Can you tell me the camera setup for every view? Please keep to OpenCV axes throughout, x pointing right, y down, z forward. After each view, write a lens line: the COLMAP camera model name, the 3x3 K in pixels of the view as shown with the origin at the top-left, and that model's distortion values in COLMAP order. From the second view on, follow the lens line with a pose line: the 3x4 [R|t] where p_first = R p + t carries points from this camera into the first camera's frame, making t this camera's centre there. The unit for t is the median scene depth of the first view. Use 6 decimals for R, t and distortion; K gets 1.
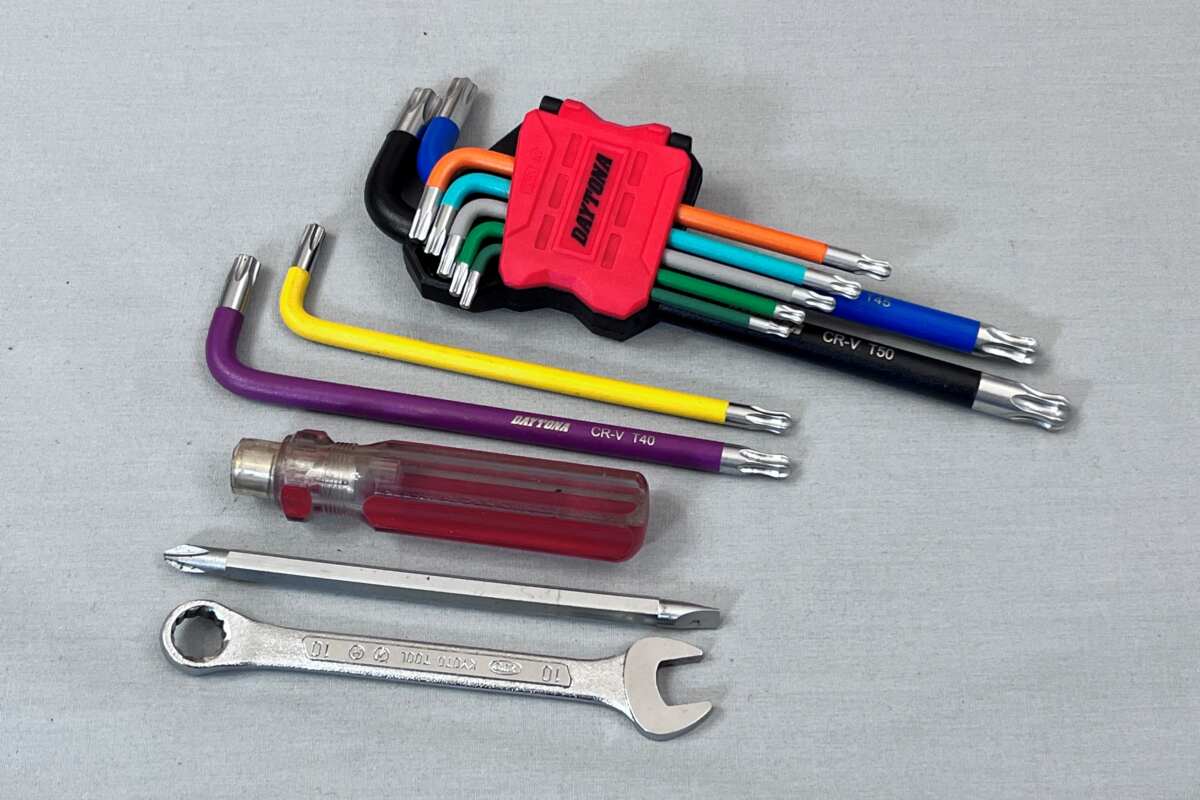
lens RADIAL K [[1512.3, 0, 600.0], [0, 1512.3, 400.0], [0, 0, 1]] dist [-0.014031, -0.023576]
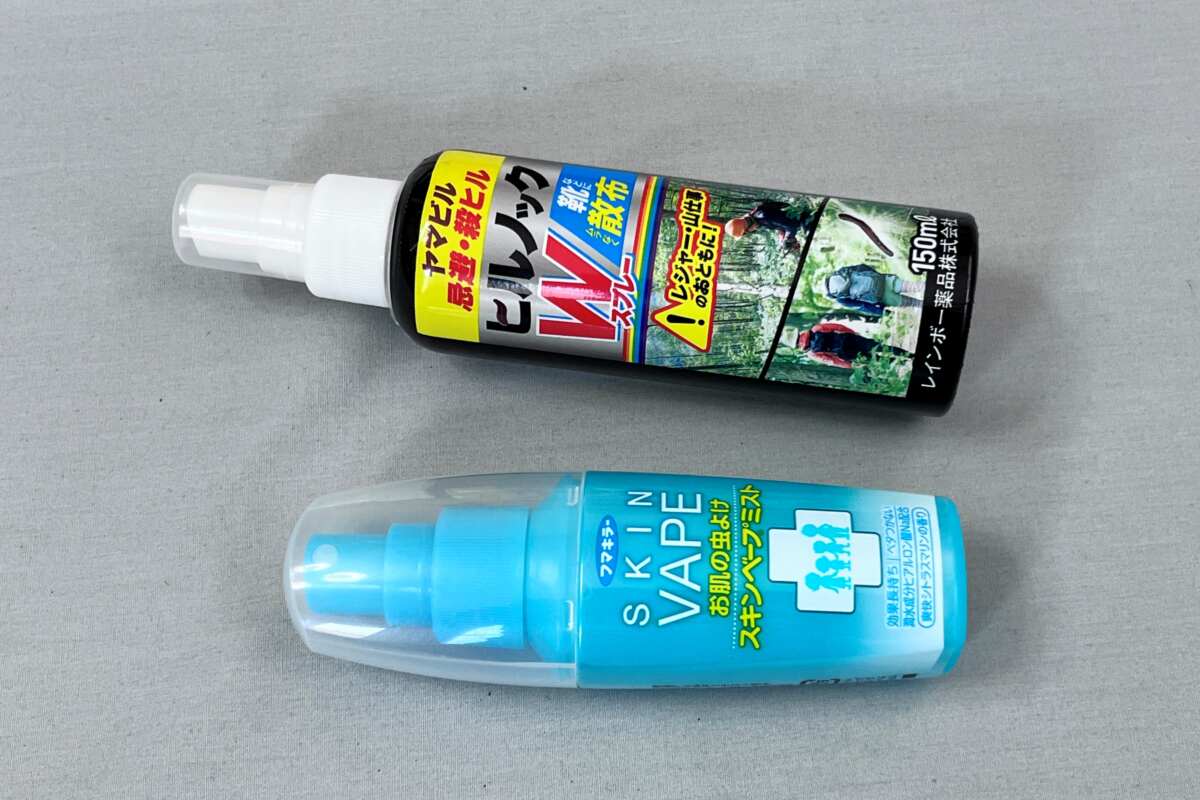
lens RADIAL K [[1512.3, 0, 600.0], [0, 1512.3, 400.0], [0, 0, 1]] dist [-0.014031, -0.023576]
pose [[0.989741, -0.113889, -0.086267, -0.013454], [0.104455, 0.988762, -0.106950, 0.042173], [0.097478, 0.096842, 0.990515, 0.119168]]
